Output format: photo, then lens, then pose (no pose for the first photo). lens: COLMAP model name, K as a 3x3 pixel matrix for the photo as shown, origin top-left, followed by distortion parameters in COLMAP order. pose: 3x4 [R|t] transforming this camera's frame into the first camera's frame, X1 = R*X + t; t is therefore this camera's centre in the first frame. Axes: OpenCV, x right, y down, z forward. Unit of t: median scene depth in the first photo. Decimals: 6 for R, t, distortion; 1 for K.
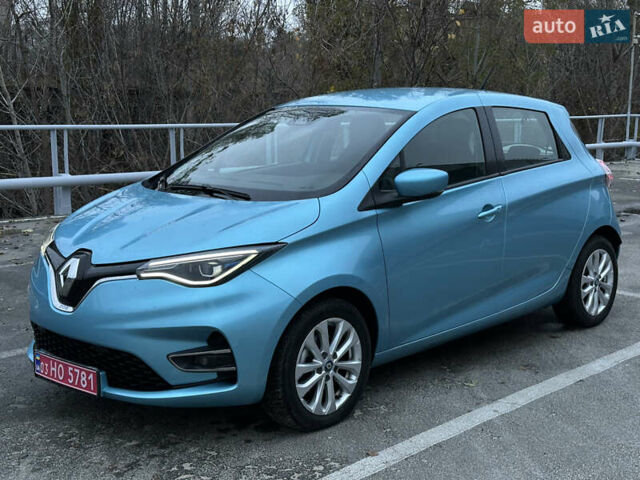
lens RADIAL K [[891.2, 0, 320.0], [0, 891.2, 240.0], [0, 0, 1]] dist [0.206236, -0.484414]
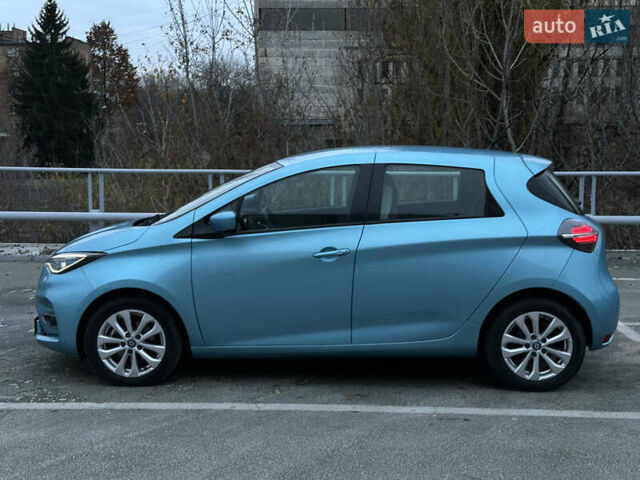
lens RADIAL K [[891.2, 0, 320.0], [0, 891.2, 240.0], [0, 0, 1]] dist [0.206236, -0.484414]
pose [[0.659544, 0.081326, -0.747253, 1.179556], [-0.116057, 0.993226, 0.005661, -0.061004], [0.742652, 0.082991, 0.664515, 0.240293]]
